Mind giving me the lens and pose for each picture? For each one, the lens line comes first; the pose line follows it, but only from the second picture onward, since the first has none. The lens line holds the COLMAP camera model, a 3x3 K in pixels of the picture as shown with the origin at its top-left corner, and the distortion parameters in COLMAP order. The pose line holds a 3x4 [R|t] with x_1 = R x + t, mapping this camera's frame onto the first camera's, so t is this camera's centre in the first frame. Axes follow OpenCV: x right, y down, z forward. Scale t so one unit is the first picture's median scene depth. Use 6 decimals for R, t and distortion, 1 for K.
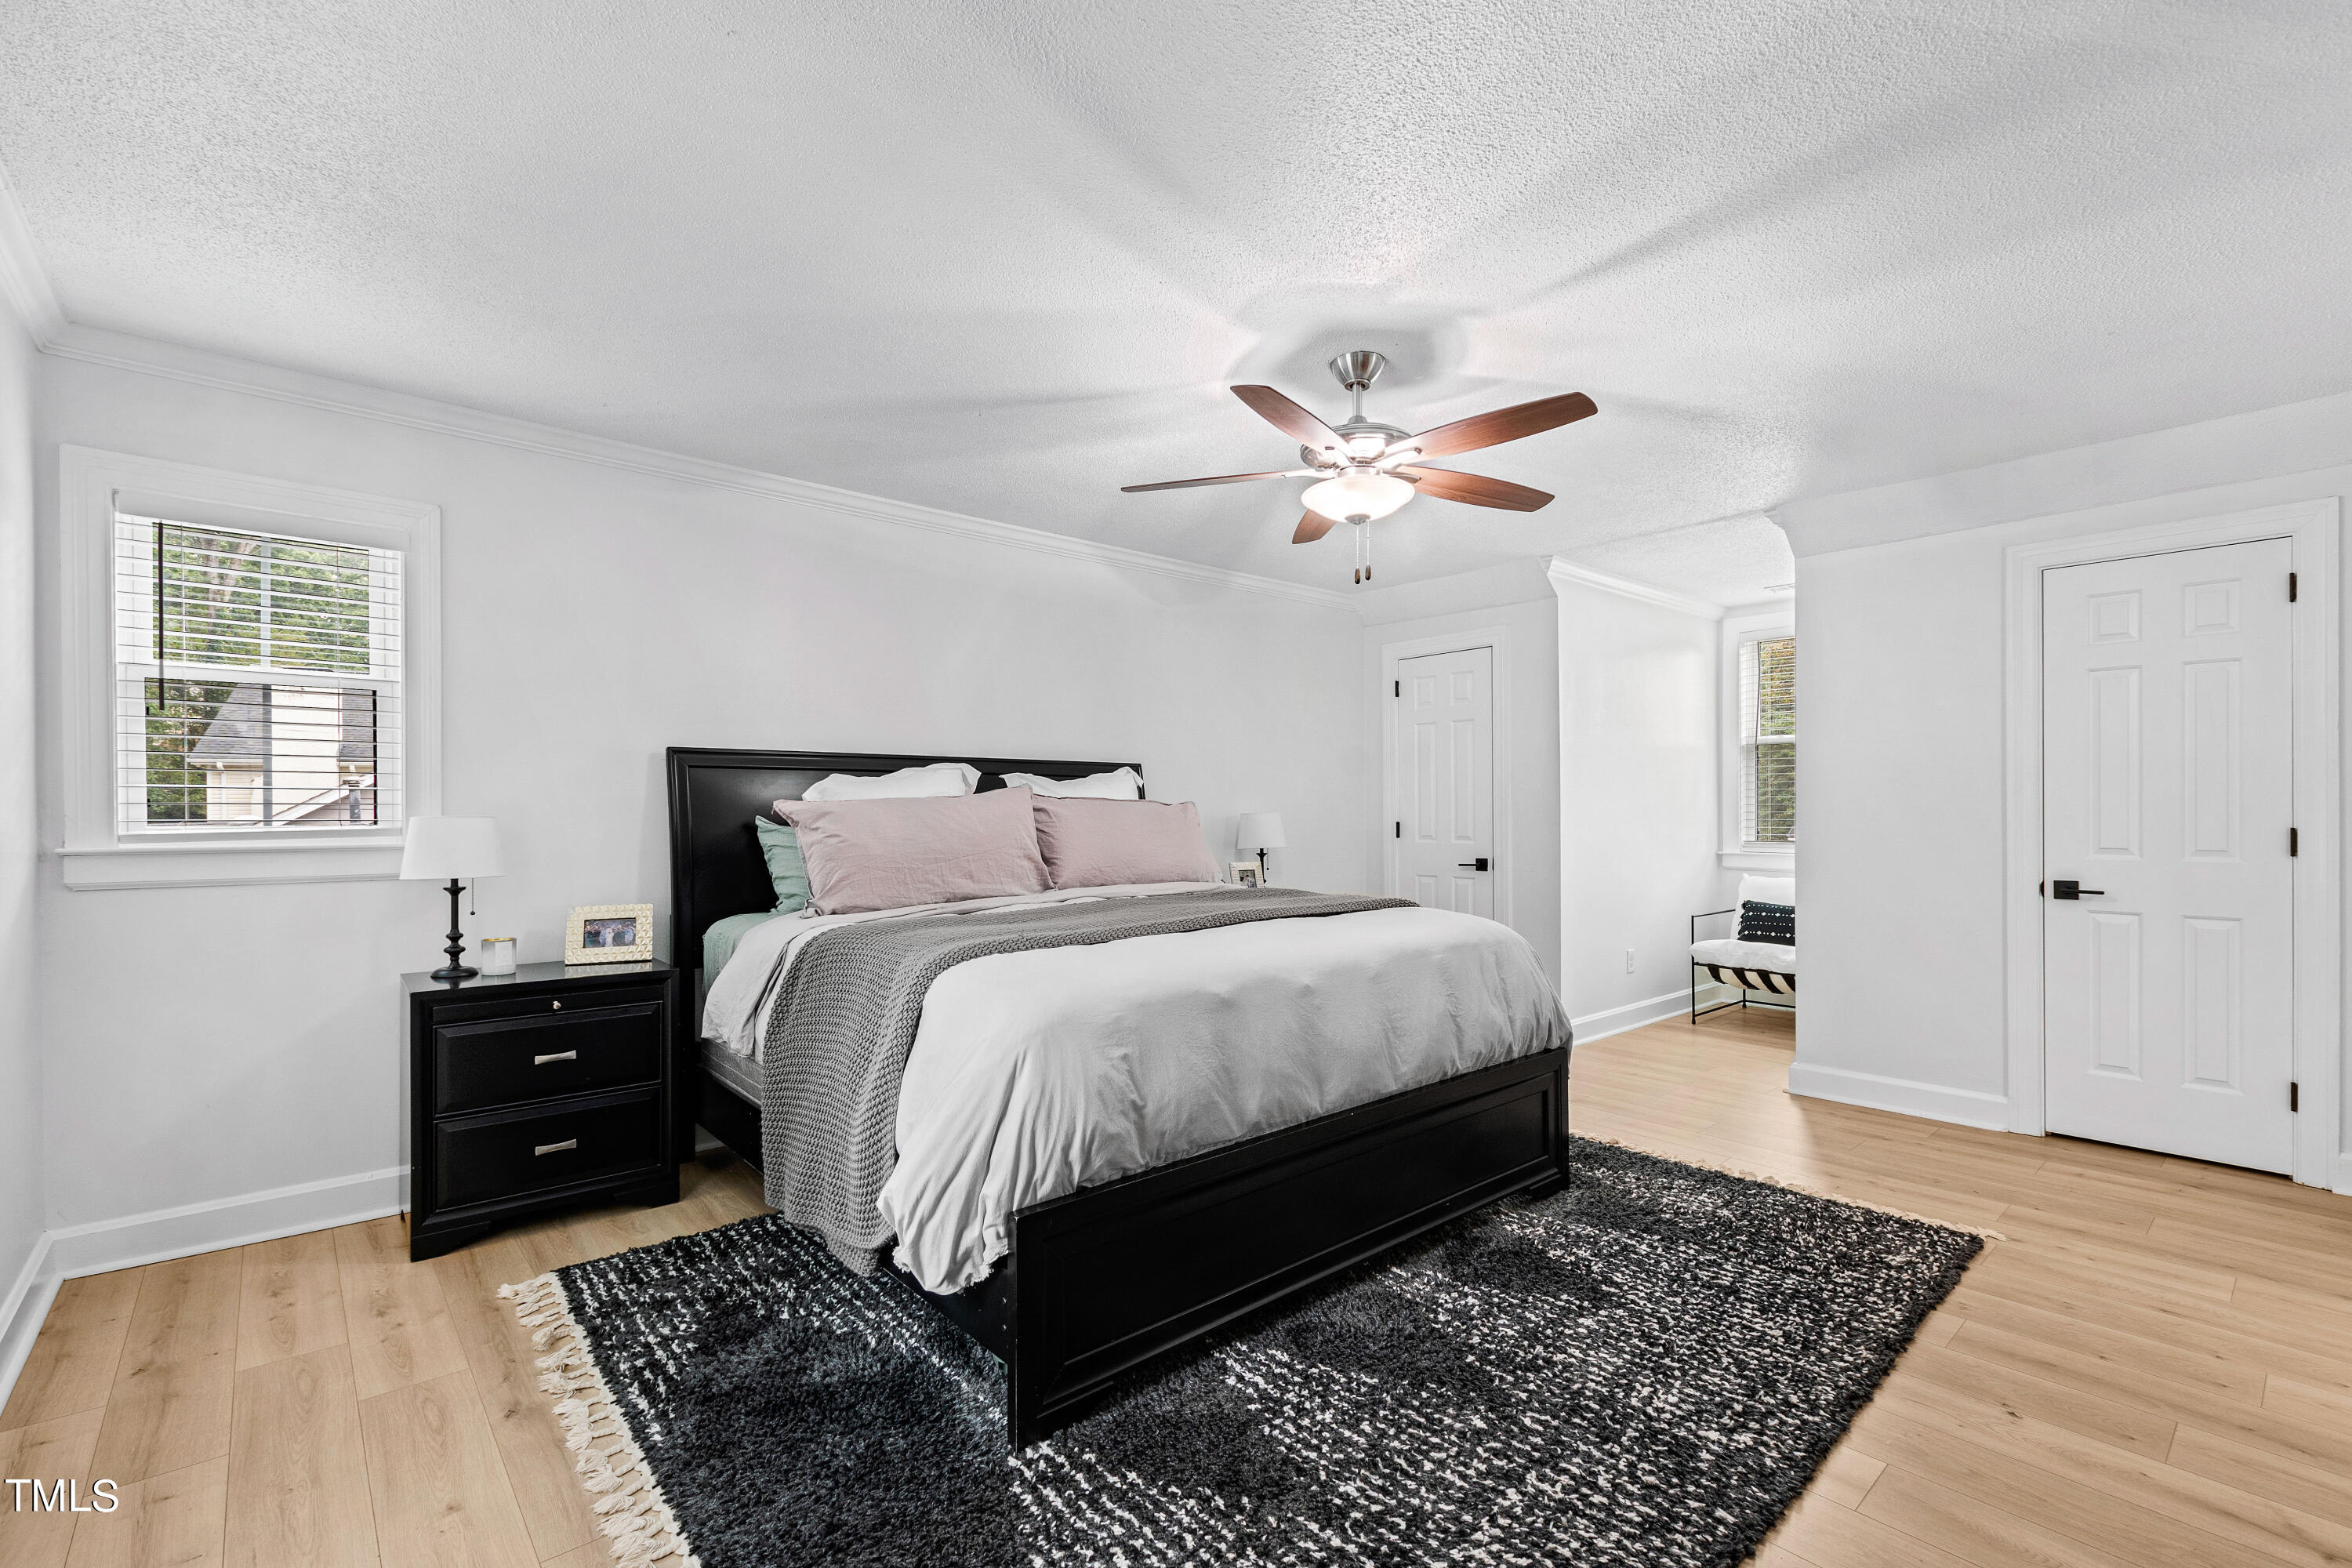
lens RADIAL K [[1026.9, 0, 1174.2], [0, 1026.9, 796.0], [0, 0, 1]] dist [0.001636, 0.000161]
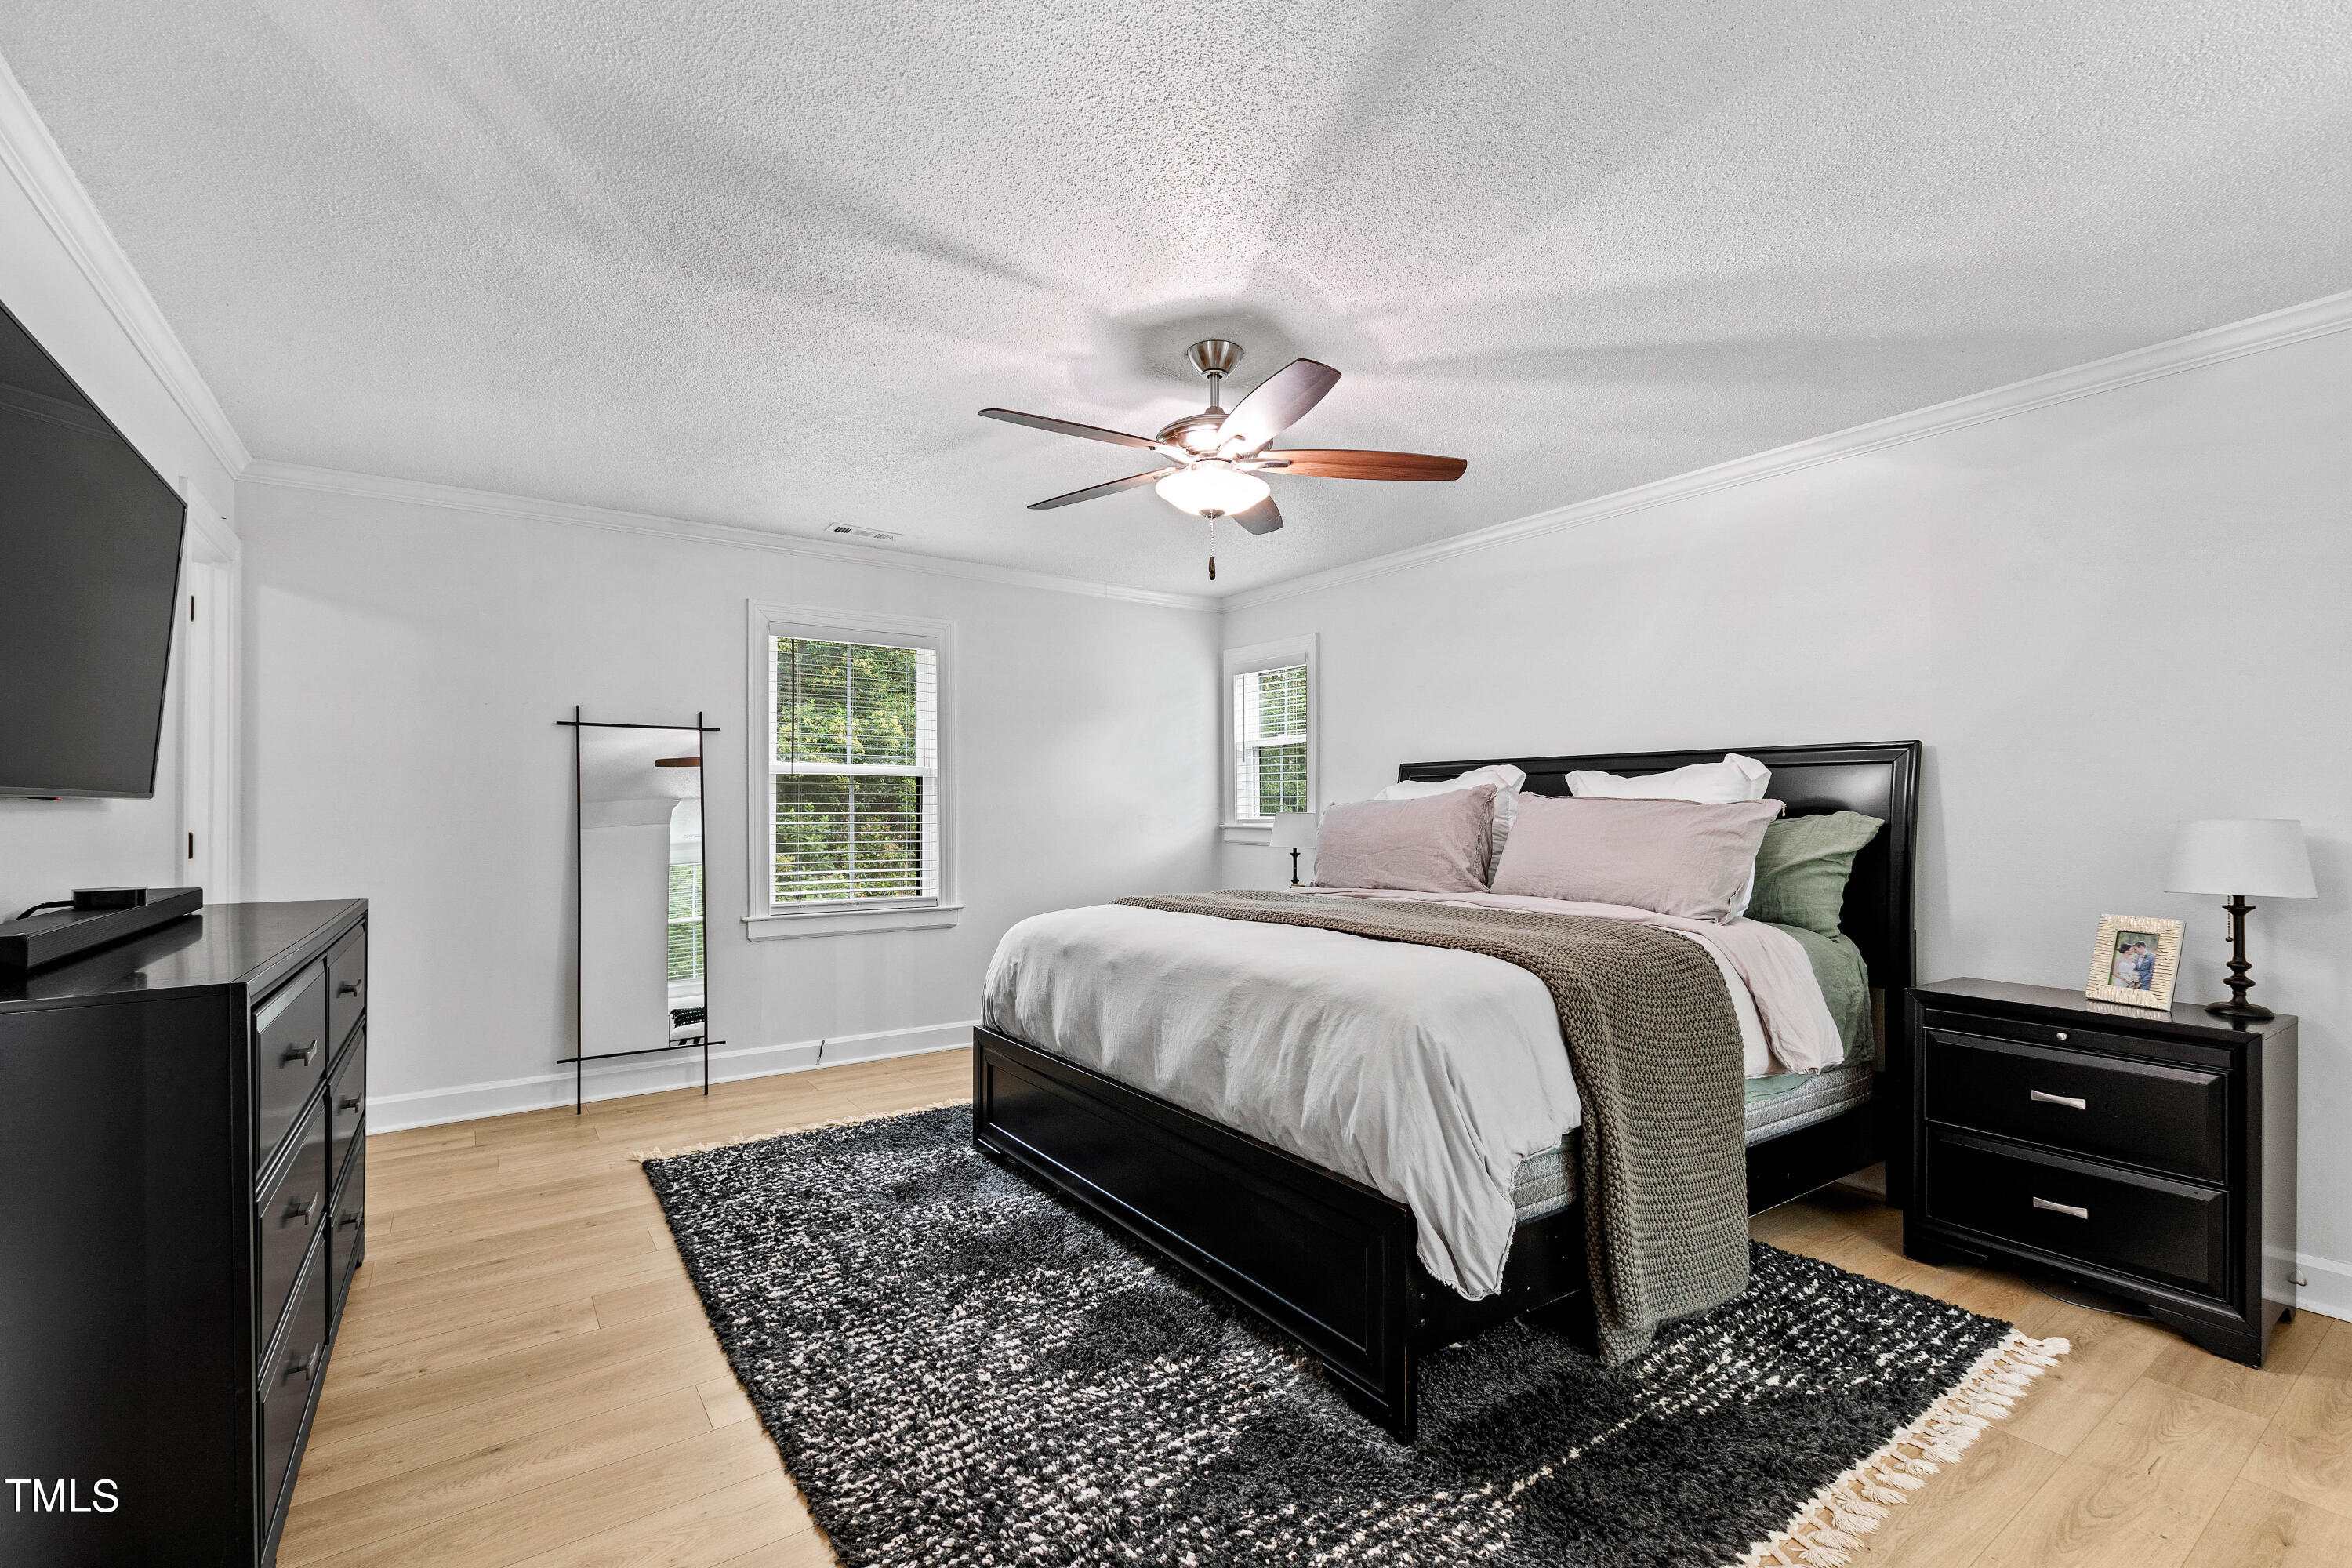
lens RADIAL K [[1045.4, 0, 1164.8], [0, 1045.4, 777.2], [0, 0, 1]] dist [0.045876, -0.000168]
pose [[-0.125170, -0.027513, -0.991754, 1.169040], [0.009995, 0.999530, -0.028990, 0.009932], [0.992085, -0.013542, -0.124836, 1.075453]]
